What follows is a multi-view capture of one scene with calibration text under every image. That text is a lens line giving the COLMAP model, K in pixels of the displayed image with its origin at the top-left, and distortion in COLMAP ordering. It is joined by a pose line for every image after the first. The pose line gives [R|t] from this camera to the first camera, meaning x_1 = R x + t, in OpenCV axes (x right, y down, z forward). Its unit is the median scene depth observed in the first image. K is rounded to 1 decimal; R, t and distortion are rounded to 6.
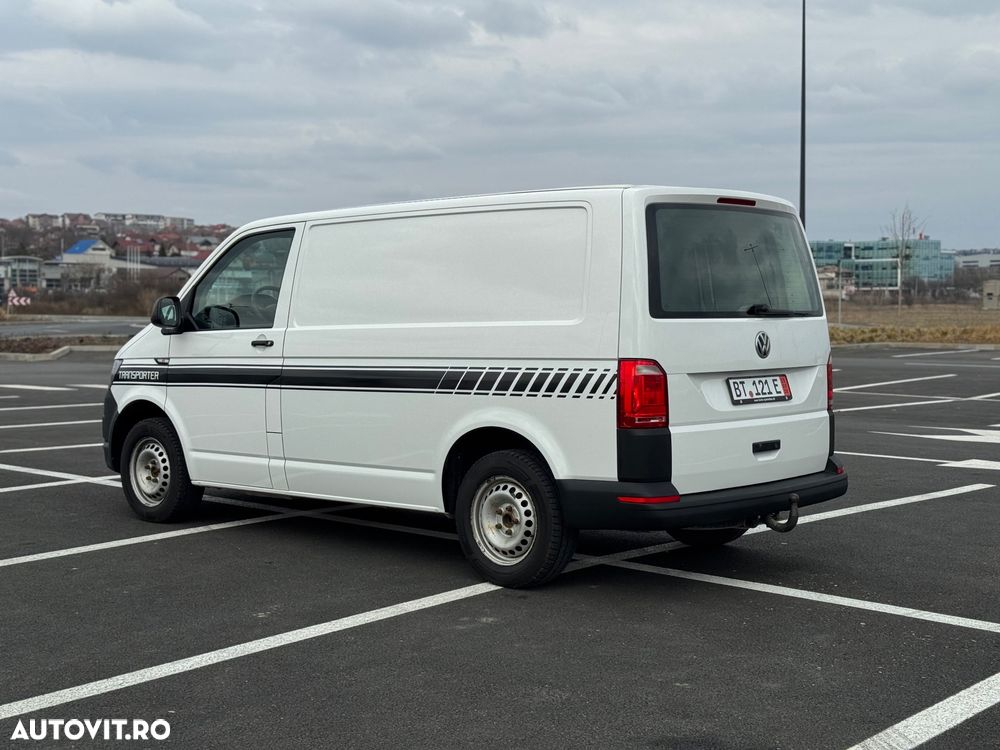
lens RADIAL K [[1382.1, 0, 504.7], [0, 1382.1, 374.3], [0, 0, 1]] dist [0.138274, -0.140095]
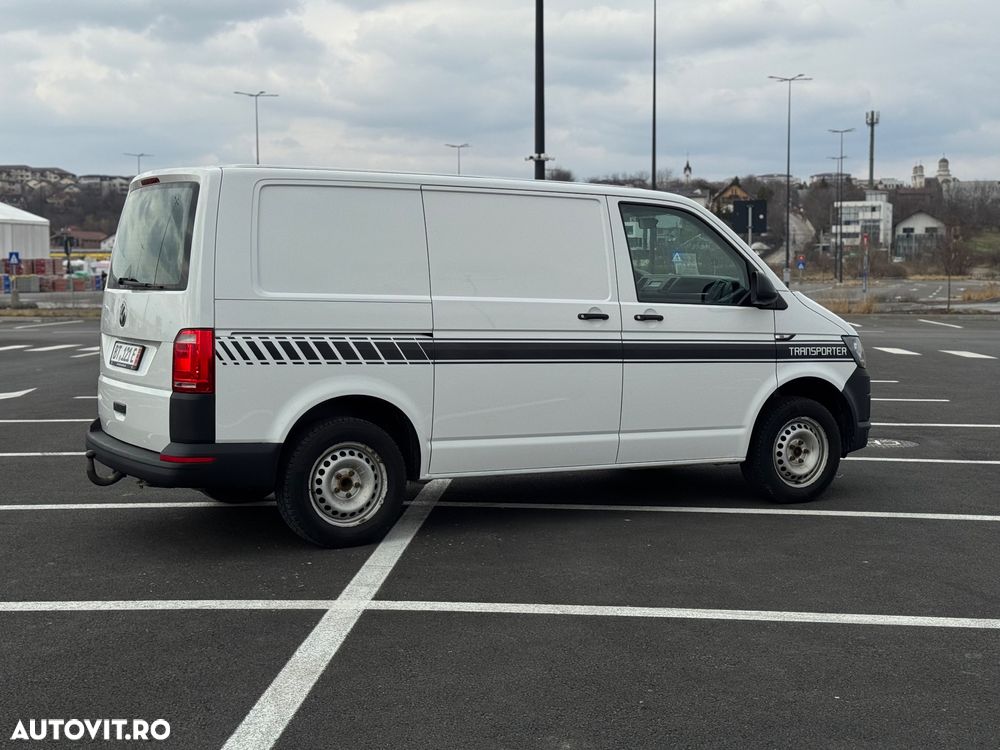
lens RADIAL K [[1382.1, 0, 504.7], [0, 1382.1, 374.3], [0, 0, 1]] dist [0.138274, -0.140095]
pose [[-0.301986, 0.067212, -0.950940, 1.137183], [-0.047943, 0.995179, 0.085564, -0.082374], [0.952106, 0.071430, -0.297307, 1.612400]]
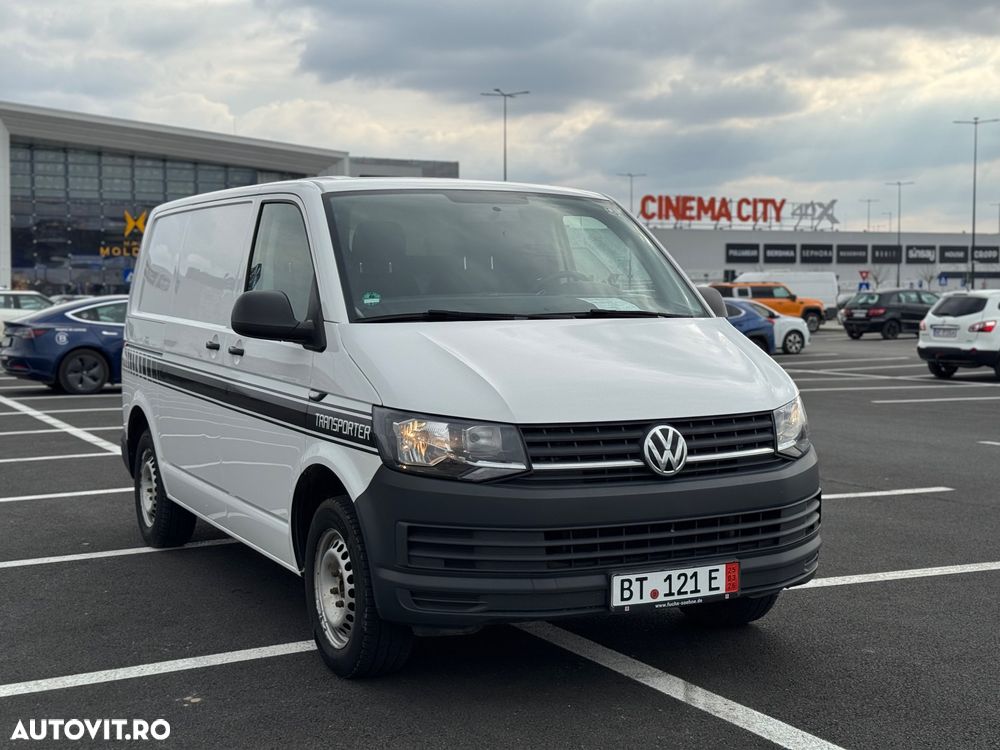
lens RADIAL K [[1429.7, 0, 501.7], [0, 1429.7, 407.4], [0, 0, 1]] dist [0.121856, -0.010945]
pose [[-0.938184, -0.030446, 0.344796, -0.502920], [0.012087, 0.992635, 0.120540, -0.109376], [-0.345927, 0.117256, -0.930906, 2.187741]]
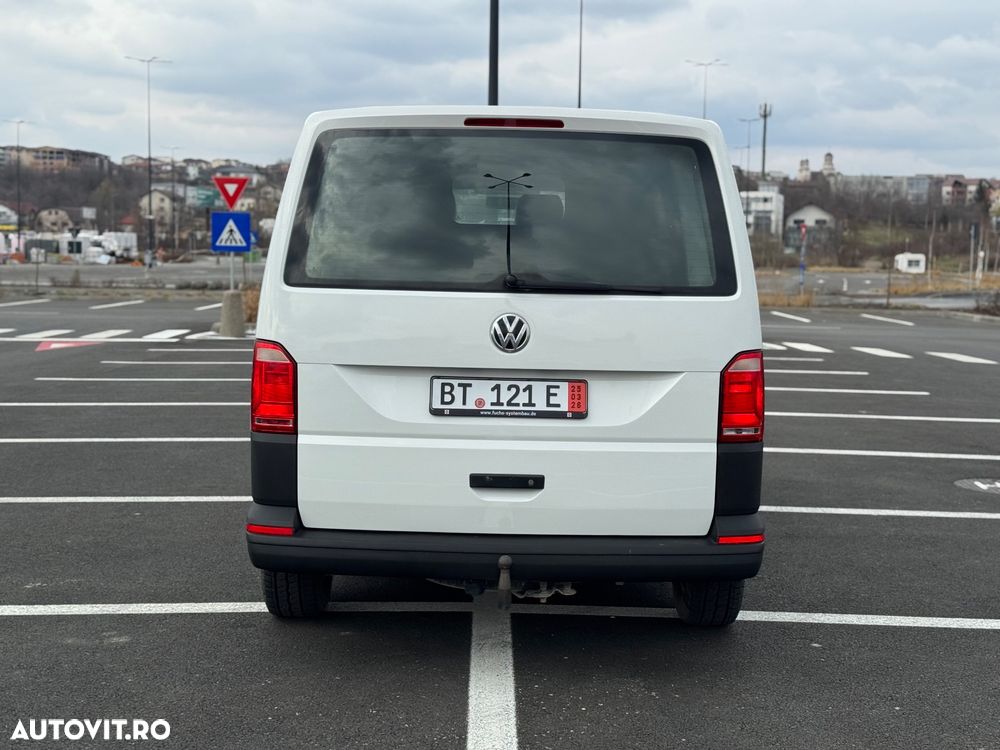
lens RADIAL K [[1382.1, 0, 504.7], [0, 1382.1, 374.3], [0, 0, 1]] dist [0.138274, -0.140095]
pose [[0.681619, 0.076532, -0.727694, 0.679401], [-0.057095, 0.997046, 0.051380, -0.035681], [0.729476, 0.006526, 0.683975, 0.534321]]
